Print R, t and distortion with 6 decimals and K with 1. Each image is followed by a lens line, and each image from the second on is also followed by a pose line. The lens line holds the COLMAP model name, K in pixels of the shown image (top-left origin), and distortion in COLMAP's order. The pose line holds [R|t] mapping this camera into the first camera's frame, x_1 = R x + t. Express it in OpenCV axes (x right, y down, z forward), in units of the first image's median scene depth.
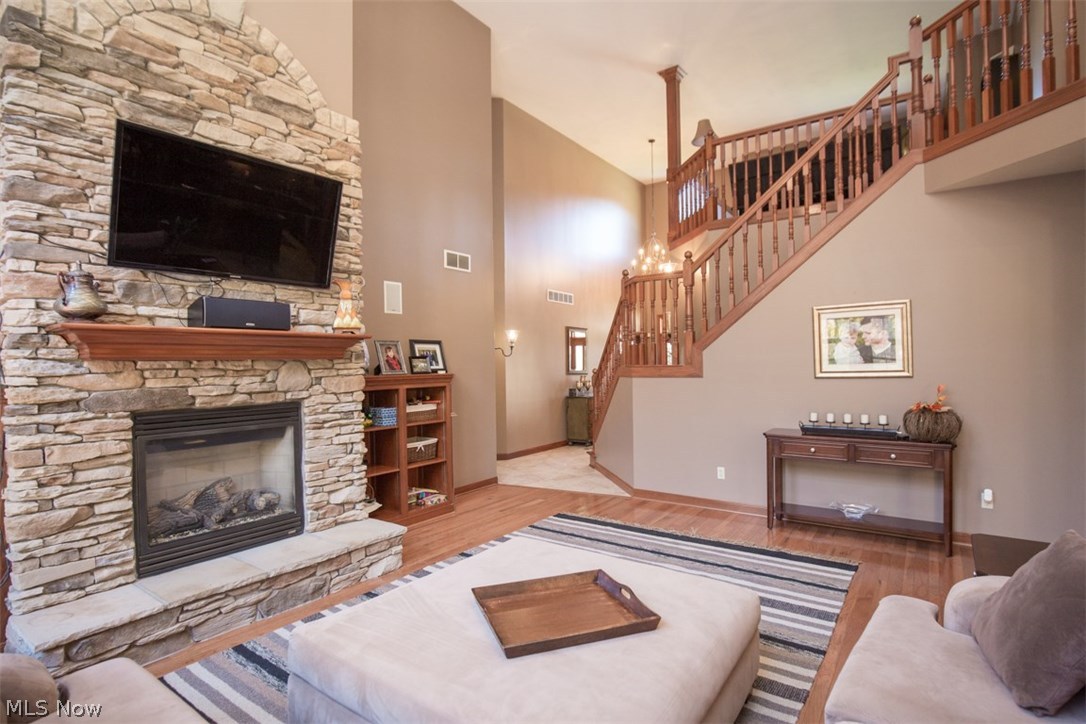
lens RADIAL K [[542.6, 0, 544.9], [0, 542.6, 362.5], [0, 0, 1]] dist [0.000236, 0.000095]
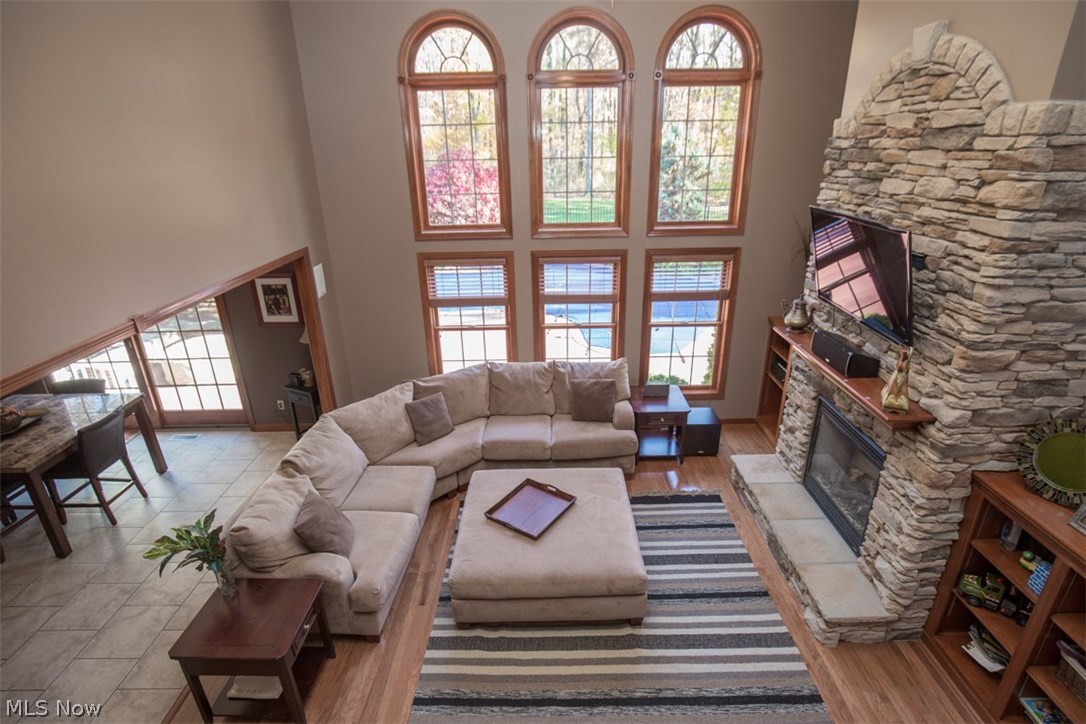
lens RADIAL K [[542.6, 0, 543.6], [0, 542.6, 363.2], [0, 0, 1]] dist [0.000236, 0.000095]
pose [[-0.804642, 0.248980, -0.539036, 0.594625], [0.027191, 0.922334, 0.385434, -0.529567], [0.593137, 0.295480, -0.748919, 1.488228]]
